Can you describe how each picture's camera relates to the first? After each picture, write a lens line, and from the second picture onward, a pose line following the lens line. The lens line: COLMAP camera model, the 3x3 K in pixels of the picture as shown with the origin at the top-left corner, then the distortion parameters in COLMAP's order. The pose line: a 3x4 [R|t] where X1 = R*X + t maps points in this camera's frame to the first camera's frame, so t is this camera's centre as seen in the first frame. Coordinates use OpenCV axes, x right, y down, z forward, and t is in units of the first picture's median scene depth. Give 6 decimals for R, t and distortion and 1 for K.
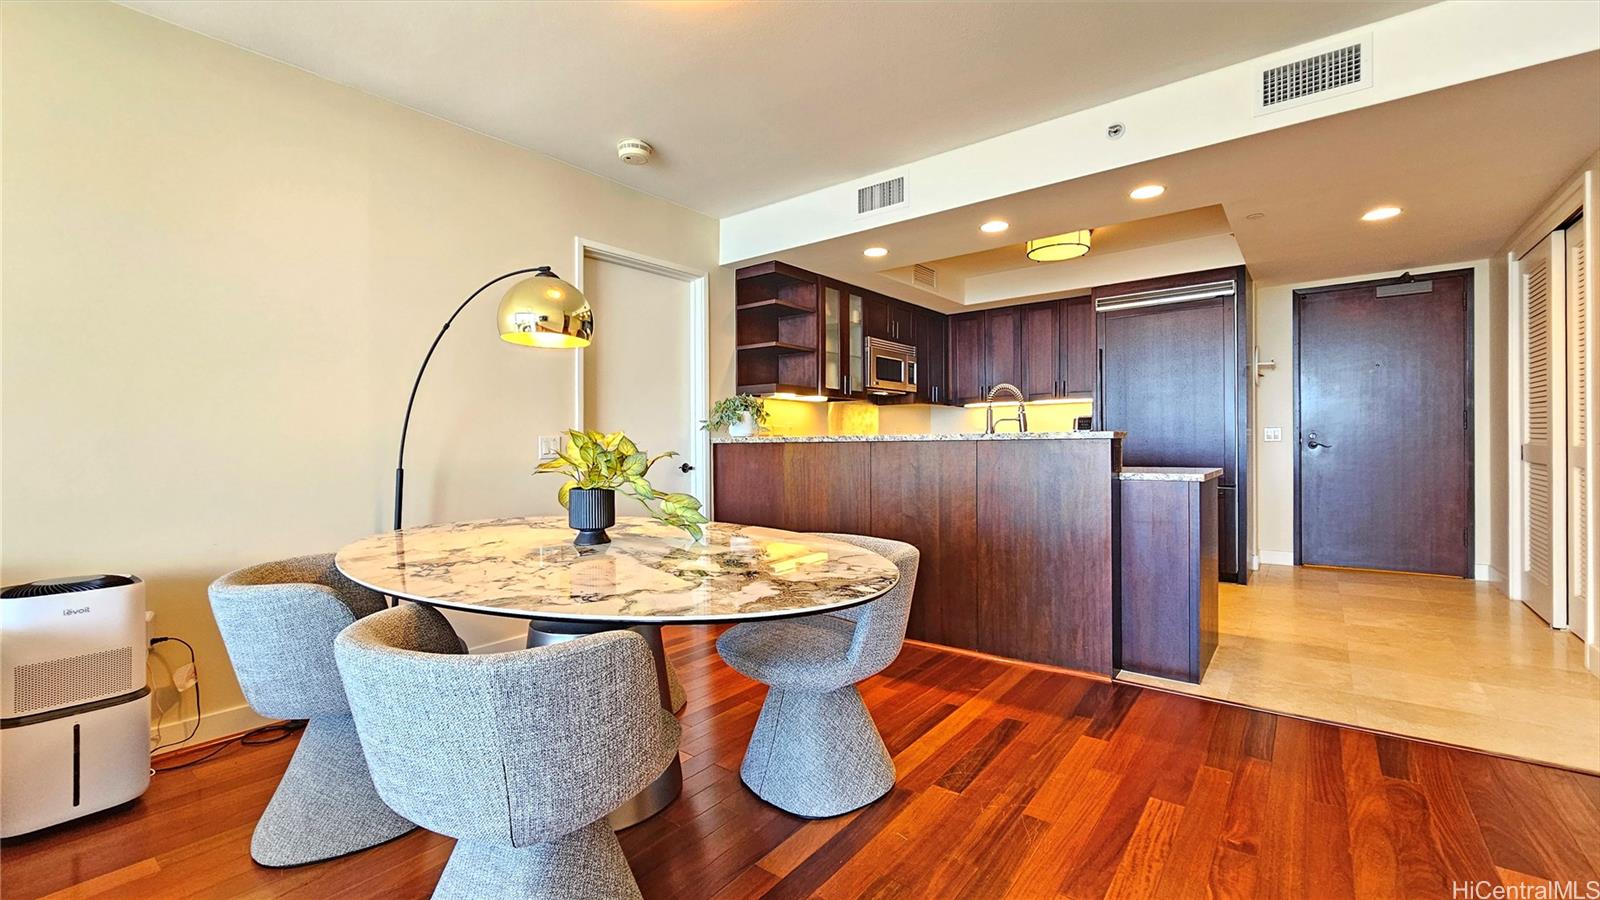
lens RADIAL K [[658.1, 0, 804.8], [0, 658.1, 450.4], [0, 0, 1]] dist [-0.002623, -0.001326]
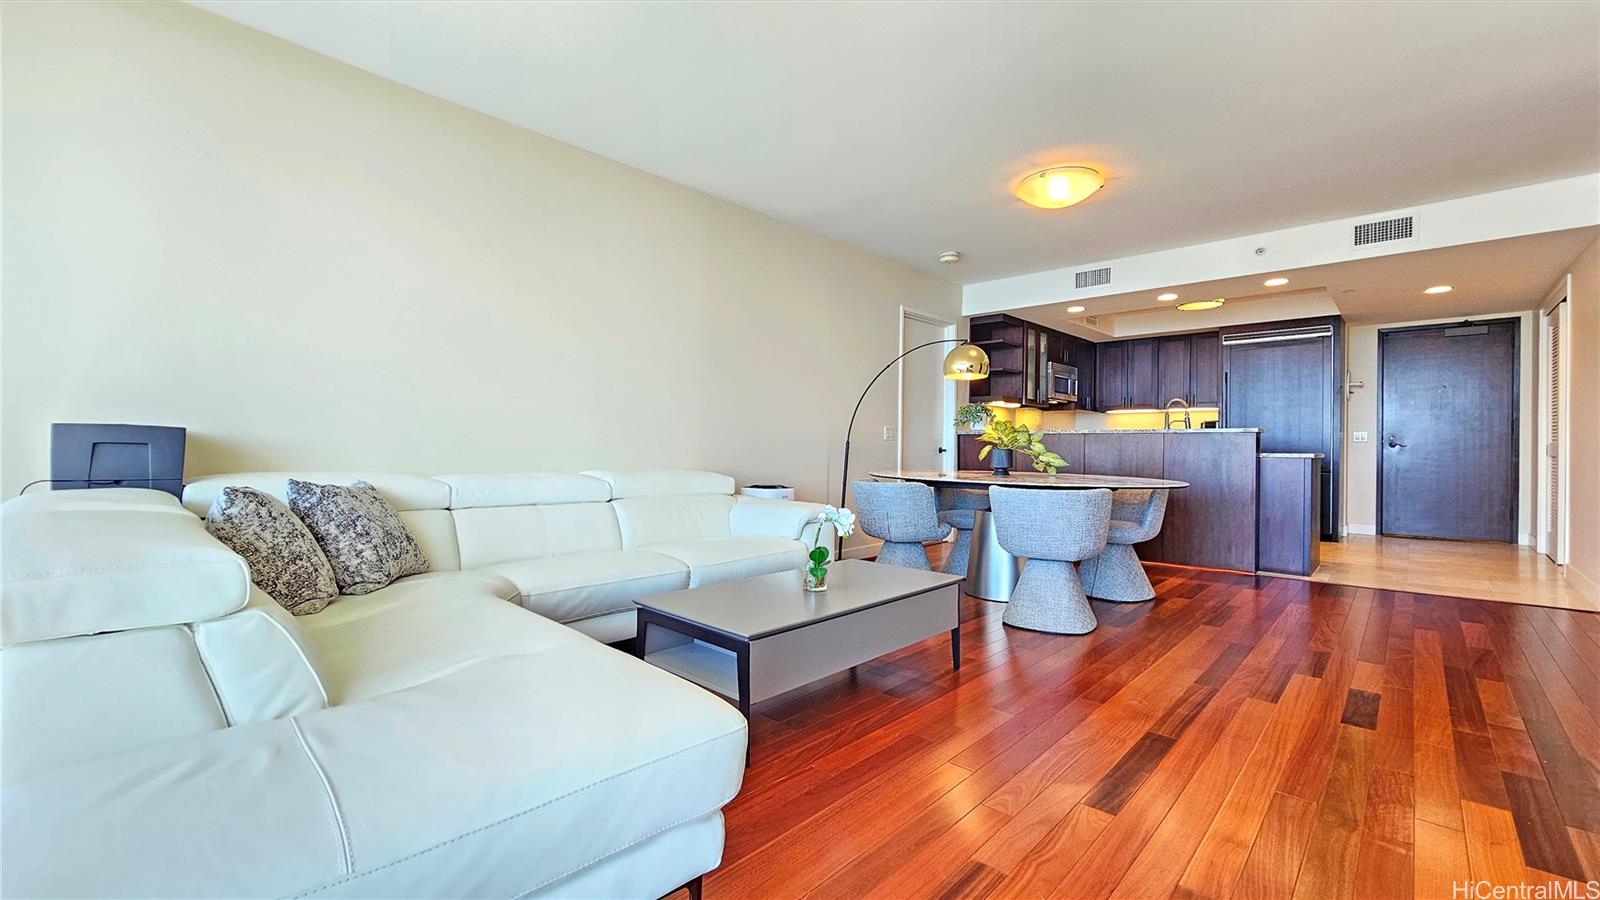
lens RADIAL K [[658.1, 0, 791.1], [0, 658.1, 446.5], [0, 0, 1]] dist [-0.002623, -0.001326]
pose [[0.994703, 0.020278, -0.100768, -0.346271], [-0.021171, 0.999745, -0.007799, 0.034672], [0.100584, 0.009891, 0.994879, -0.504149]]
